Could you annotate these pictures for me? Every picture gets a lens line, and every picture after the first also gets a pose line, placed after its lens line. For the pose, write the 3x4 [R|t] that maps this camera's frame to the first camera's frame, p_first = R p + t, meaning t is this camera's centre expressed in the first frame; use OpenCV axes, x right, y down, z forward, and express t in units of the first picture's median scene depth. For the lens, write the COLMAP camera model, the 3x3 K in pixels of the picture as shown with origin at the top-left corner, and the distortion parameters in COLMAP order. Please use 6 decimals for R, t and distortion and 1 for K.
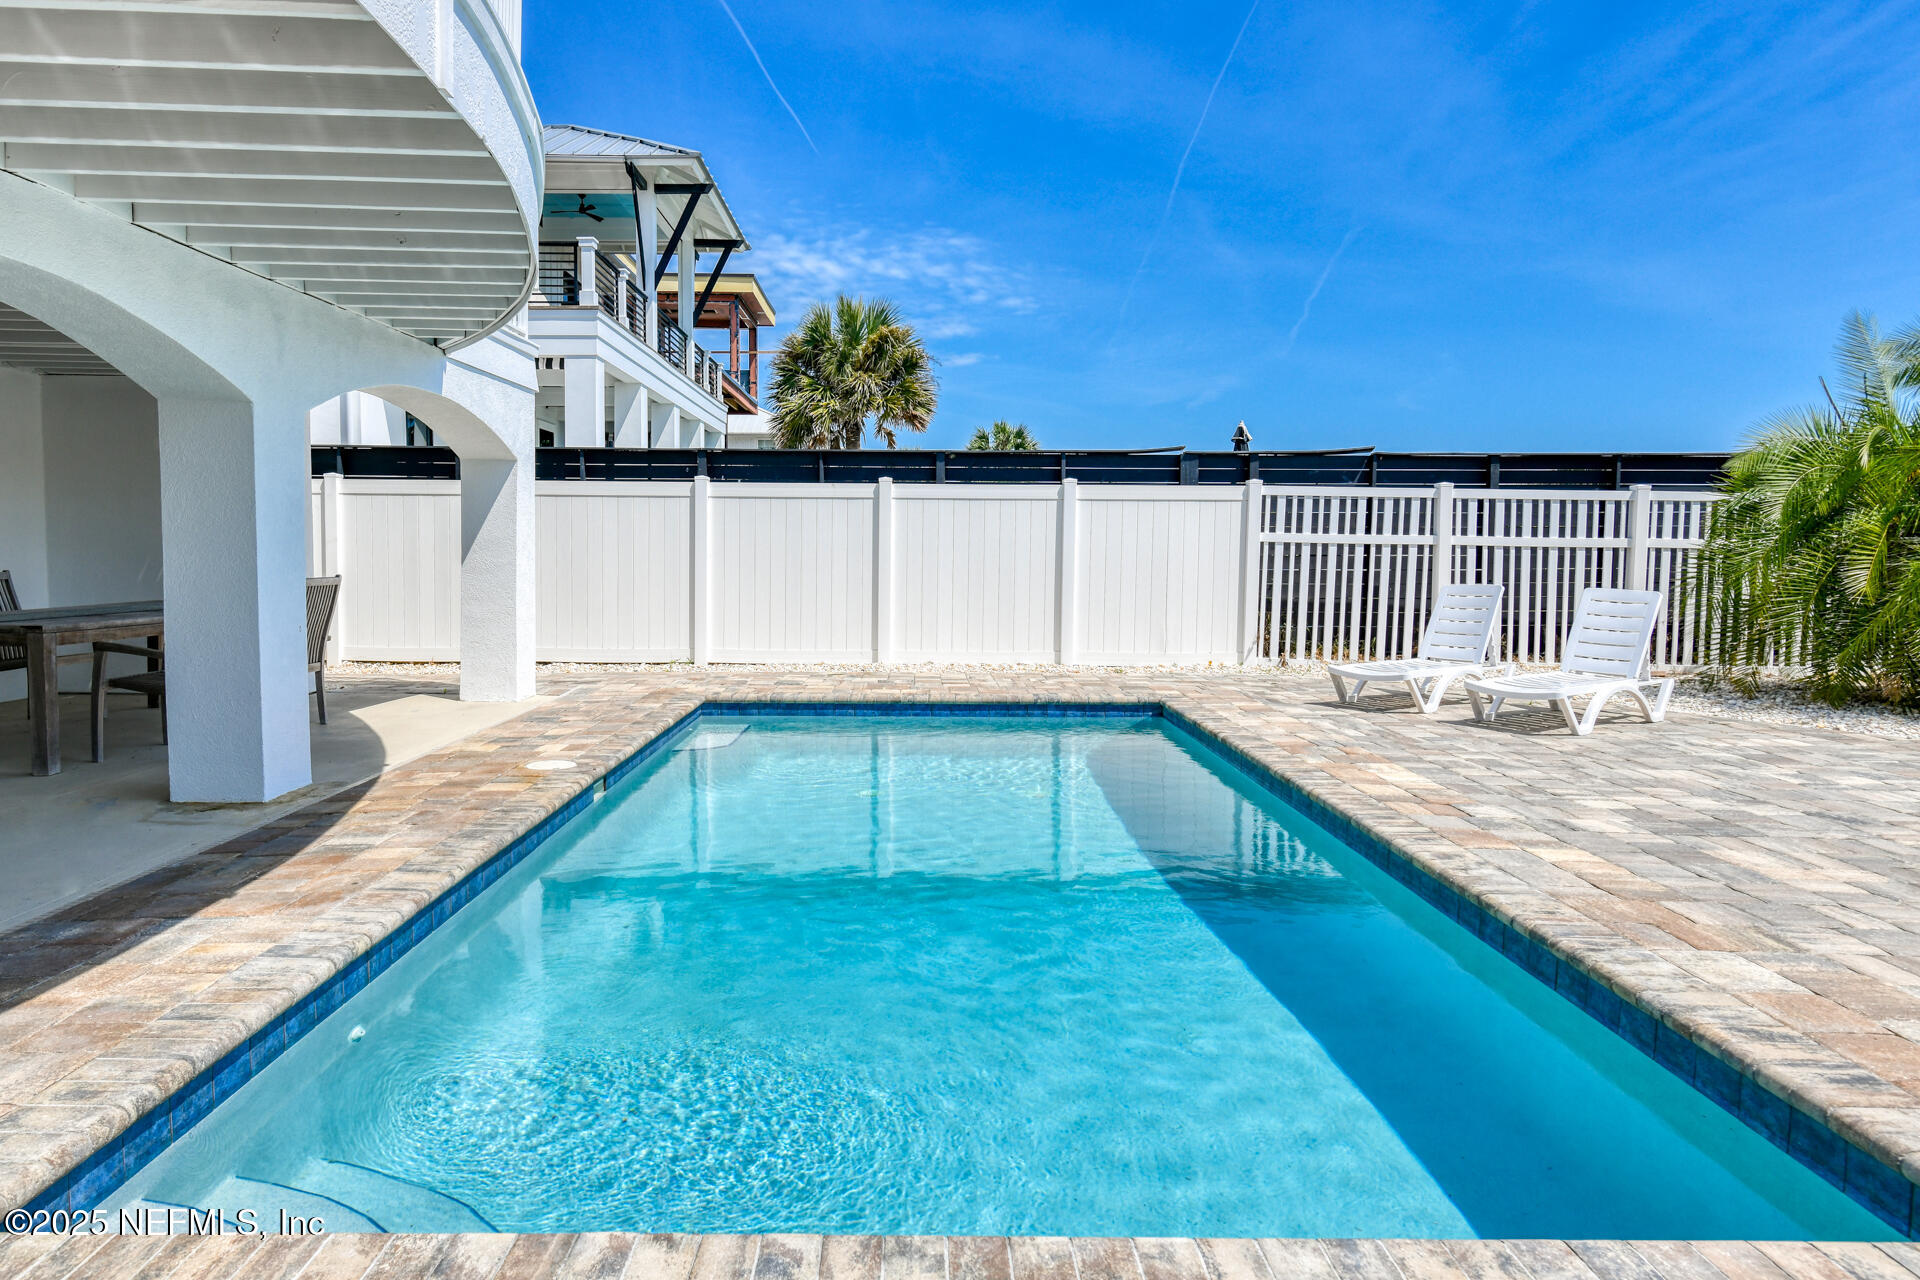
lens RADIAL K [[1117.9, 0, 936.9], [0, 1117.9, 613.4], [0, 0, 1]] dist [-0.014910, 0.006190]
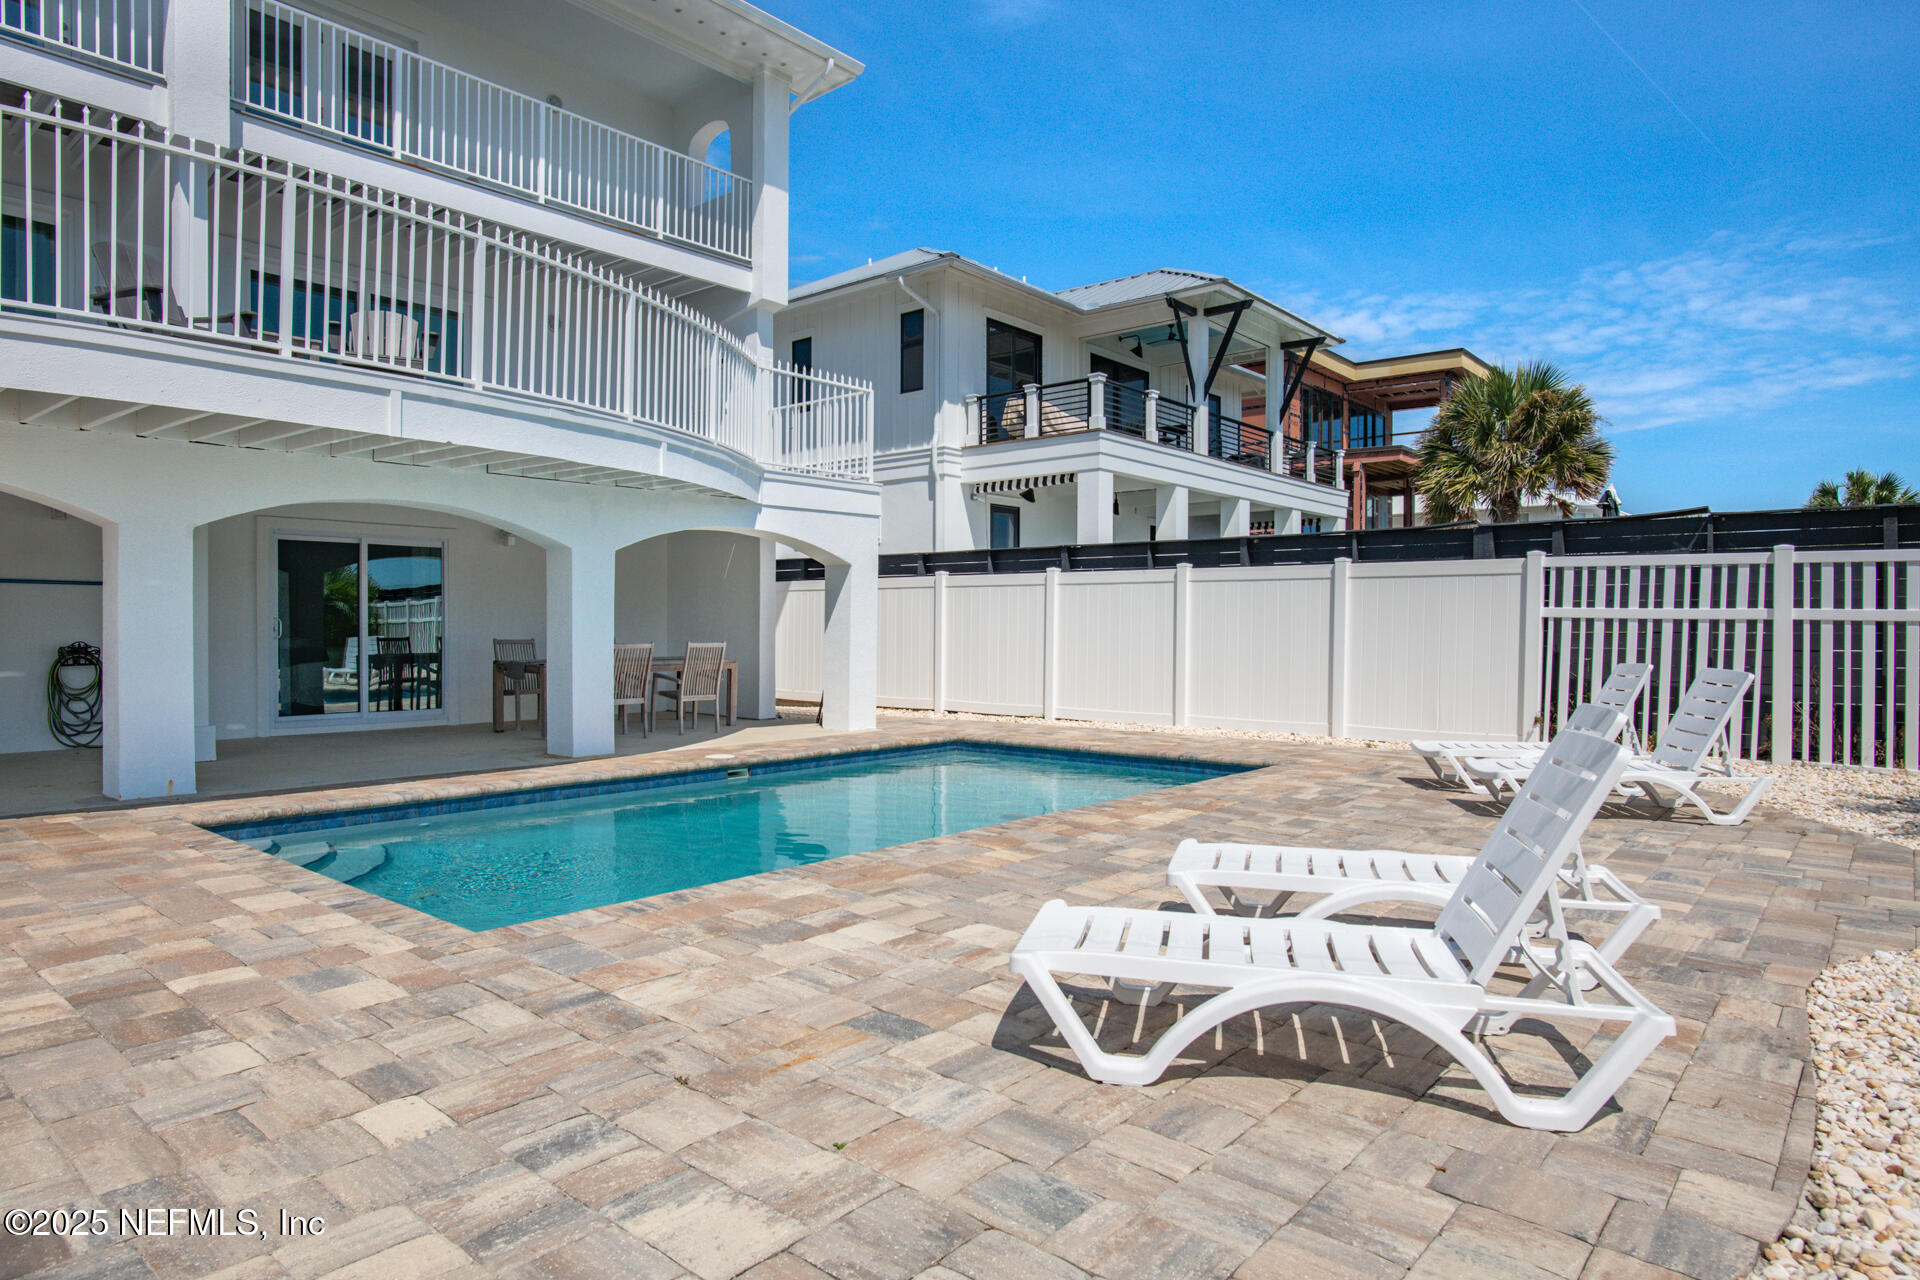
lens RADIAL K [[1117.9, 0, 979.4], [0, 1117.9, 640.4], [0, 0, 1]] dist [-0.014910, 0.006190]
pose [[0.768730, 0.006276, -0.639543, 0.523192], [-0.037661, 0.998661, -0.035469, 0.005643], [0.638464, 0.051352, 0.767937, -0.012738]]
